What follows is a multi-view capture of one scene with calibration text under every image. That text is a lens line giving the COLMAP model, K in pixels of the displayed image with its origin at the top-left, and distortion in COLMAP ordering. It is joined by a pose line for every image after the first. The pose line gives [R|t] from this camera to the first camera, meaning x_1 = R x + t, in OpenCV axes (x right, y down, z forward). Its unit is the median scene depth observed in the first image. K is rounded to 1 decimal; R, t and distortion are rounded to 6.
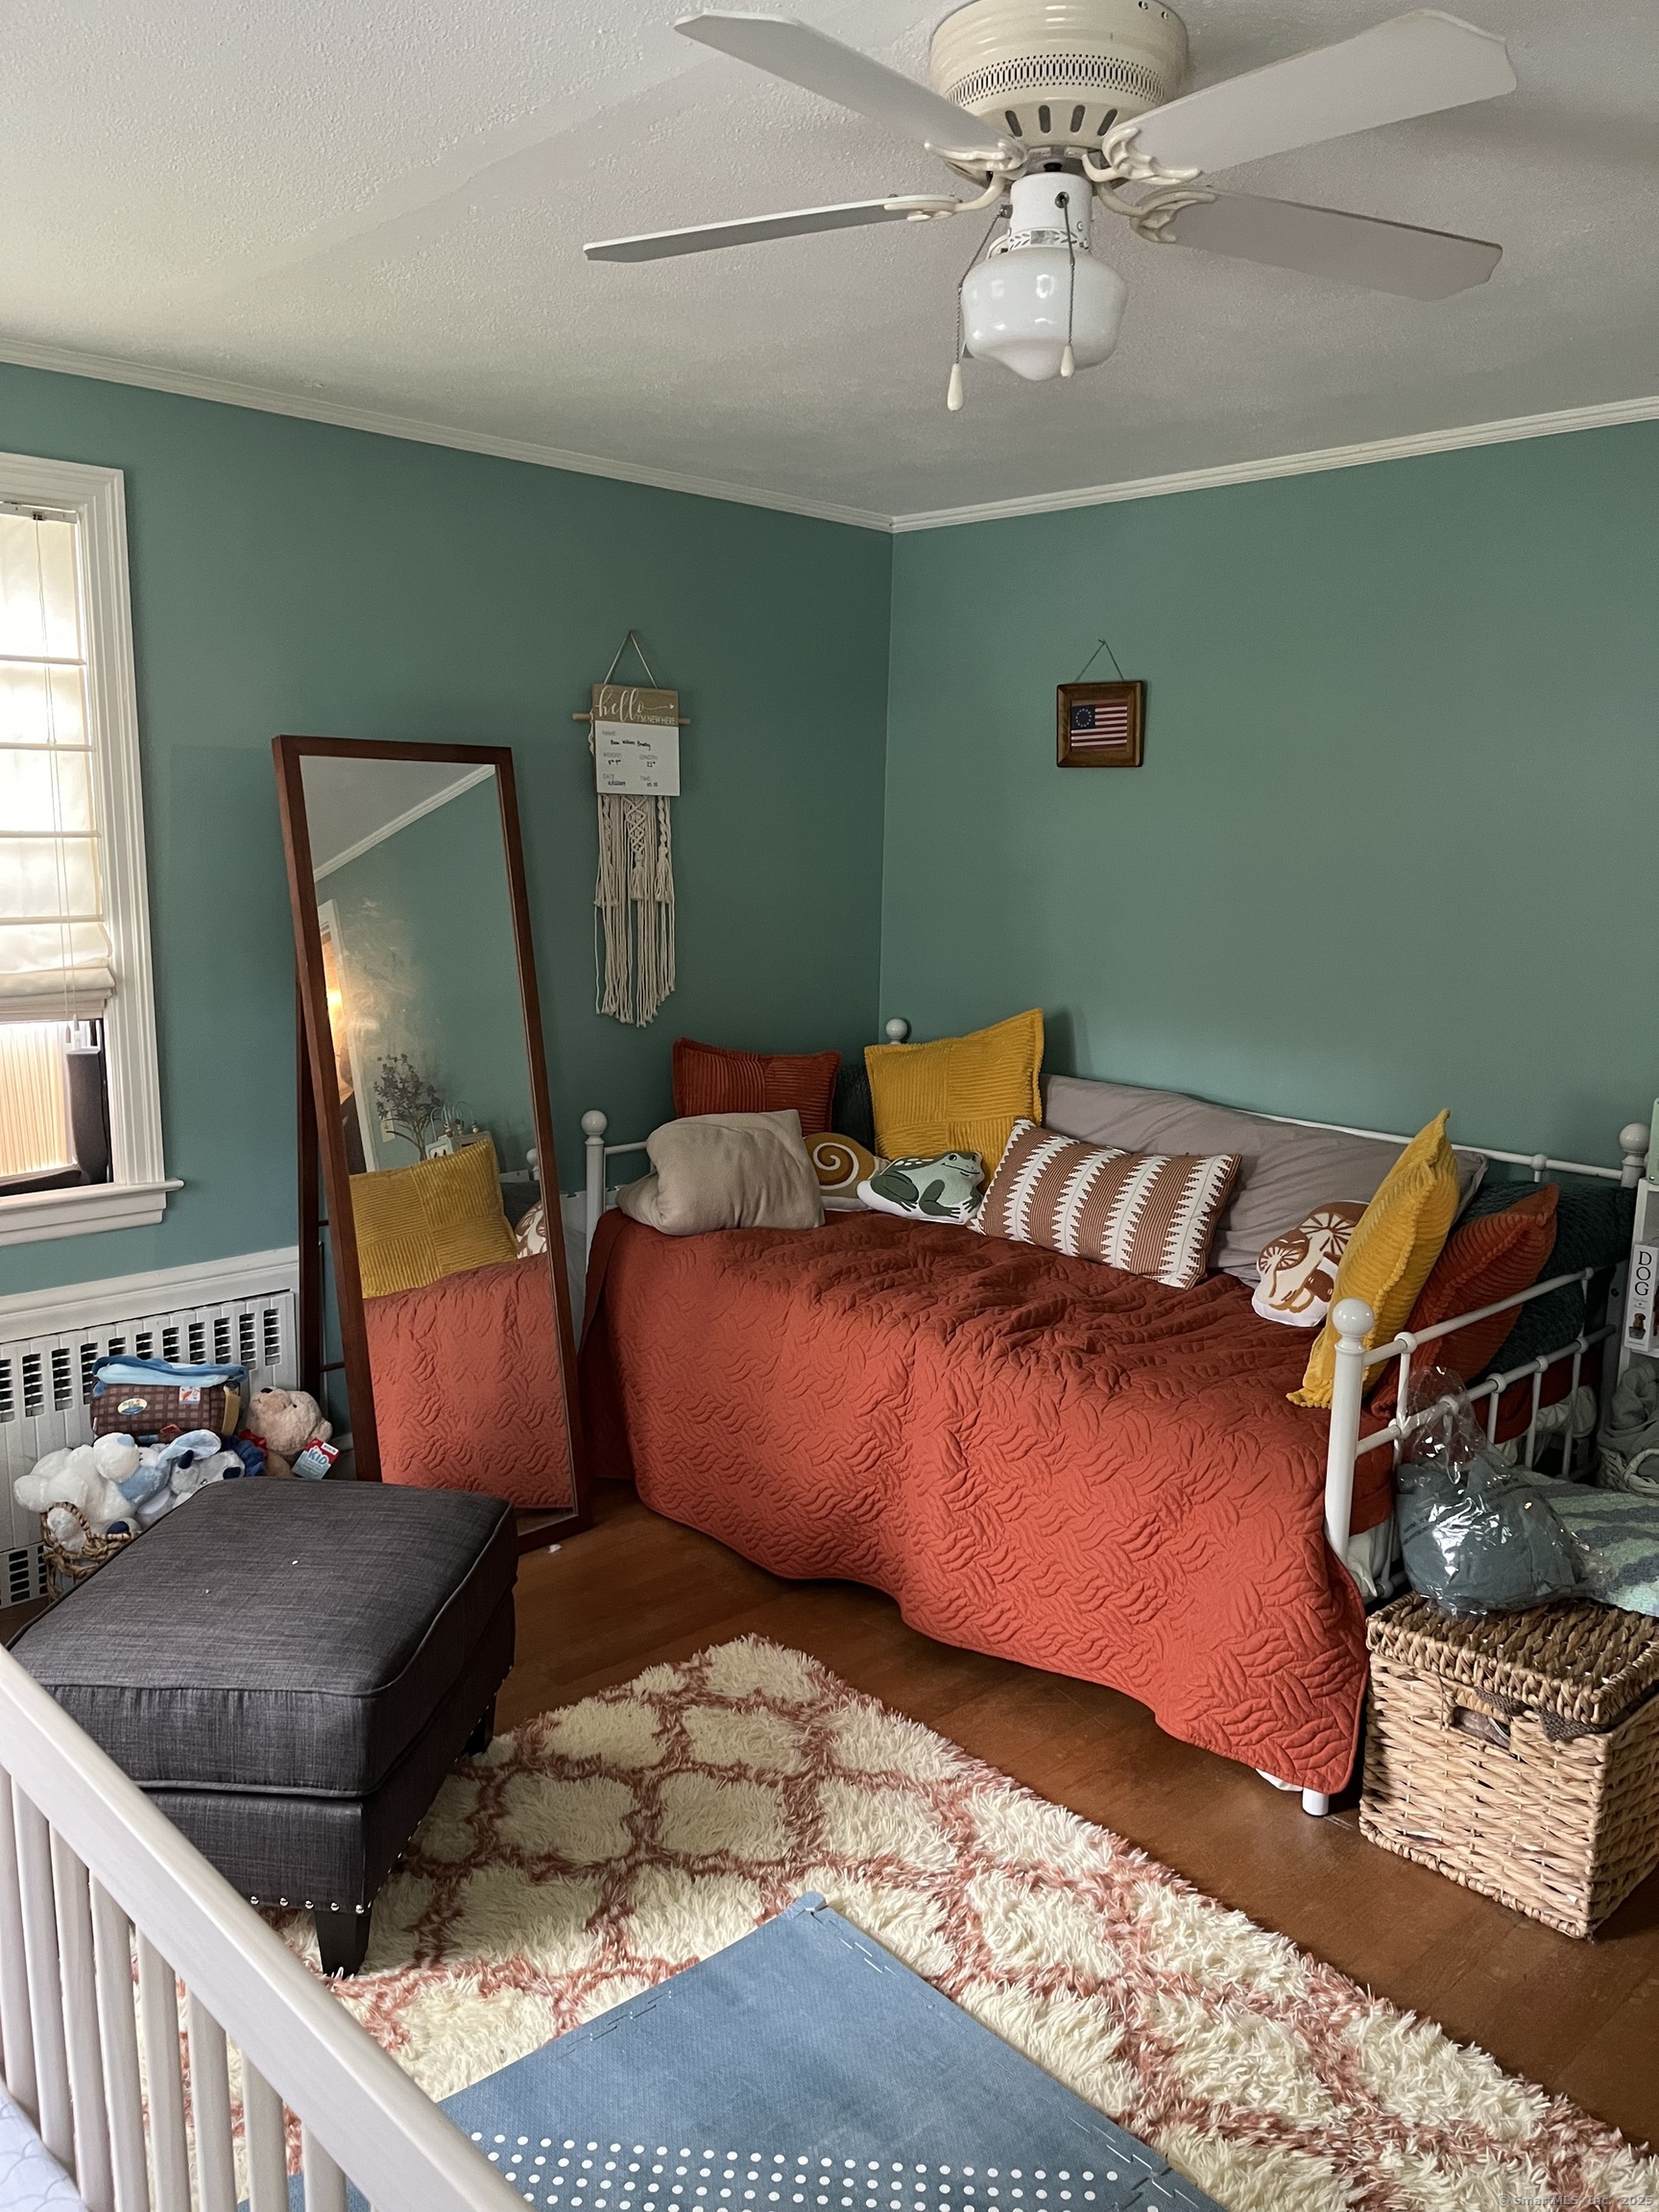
lens RADIAL K [[1695.3, 0, 830.5], [0, 1695.3, 1099.4], [0, 0, 1]] dist [0.000894, -0.001031]
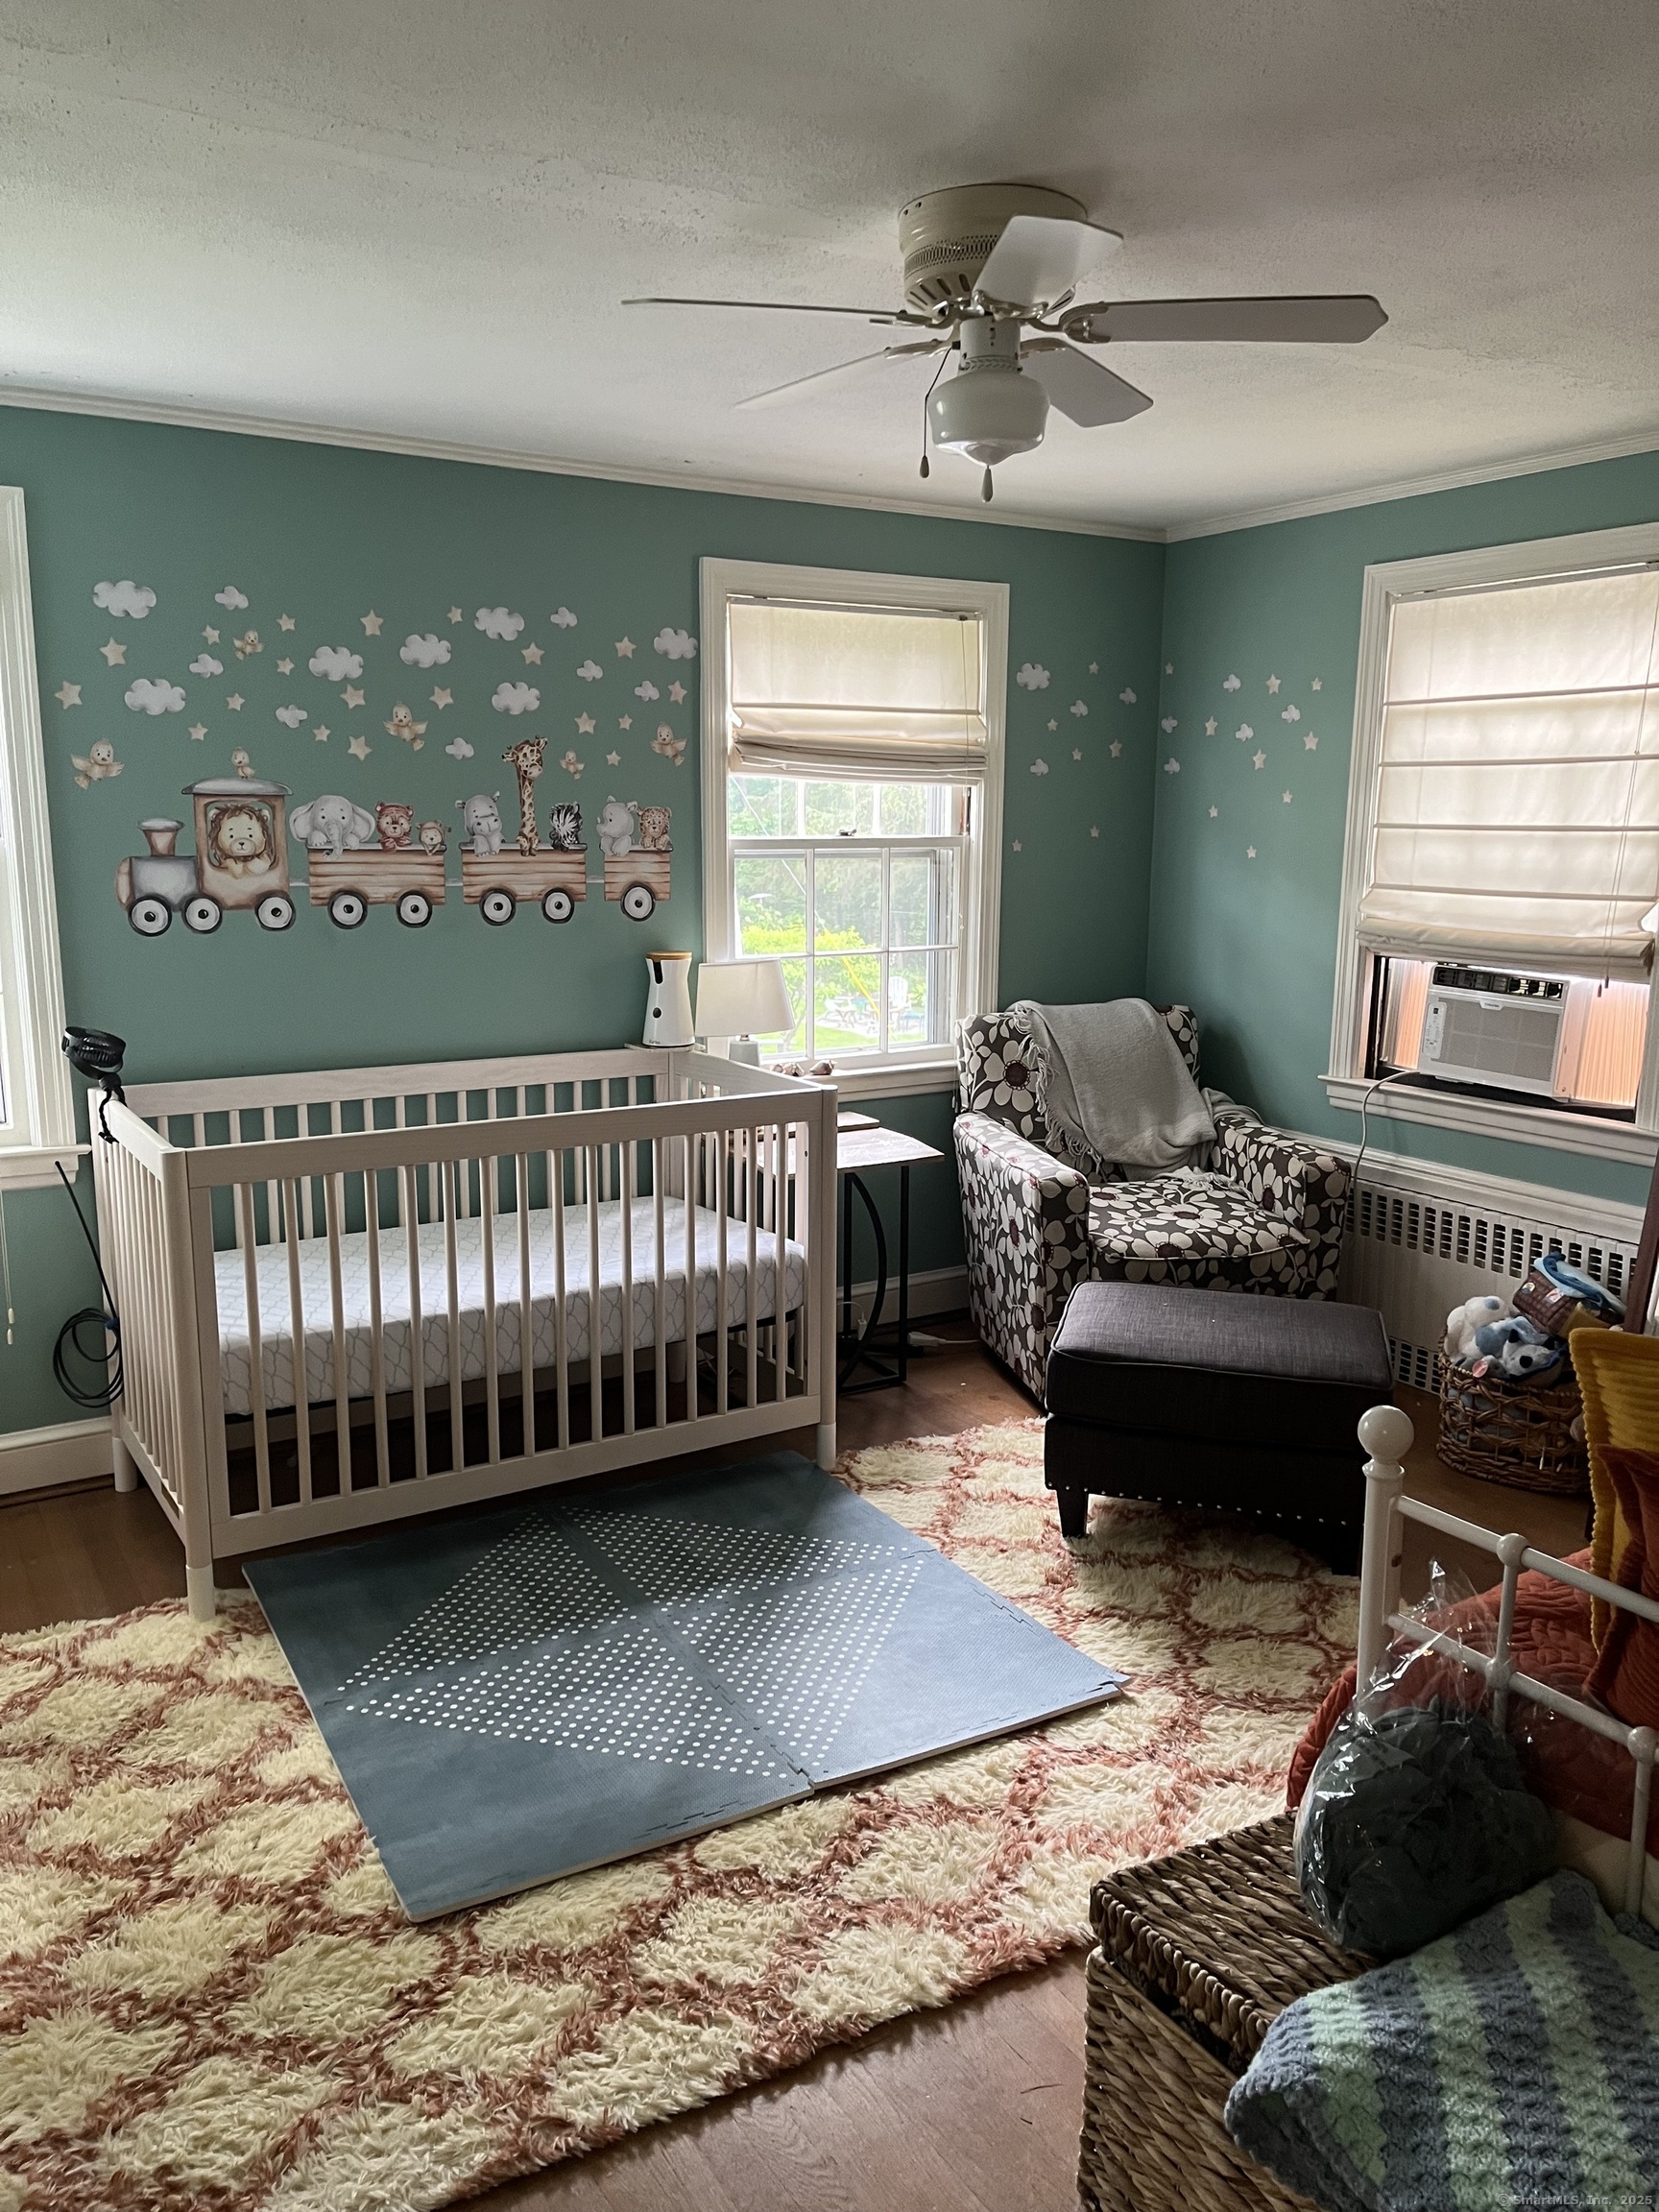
lens RADIAL K [[1695.3, 0, 829.5], [0, 1695.3, 1114.6], [0, 0, 1]] dist [0.000894, -0.001031]
pose [[-0.183796, 0.183802, -0.965627, 1.103664], [-0.161263, 0.963414, 0.214076, -0.161054], [0.969646, 0.195067, -0.147431, 0.835273]]
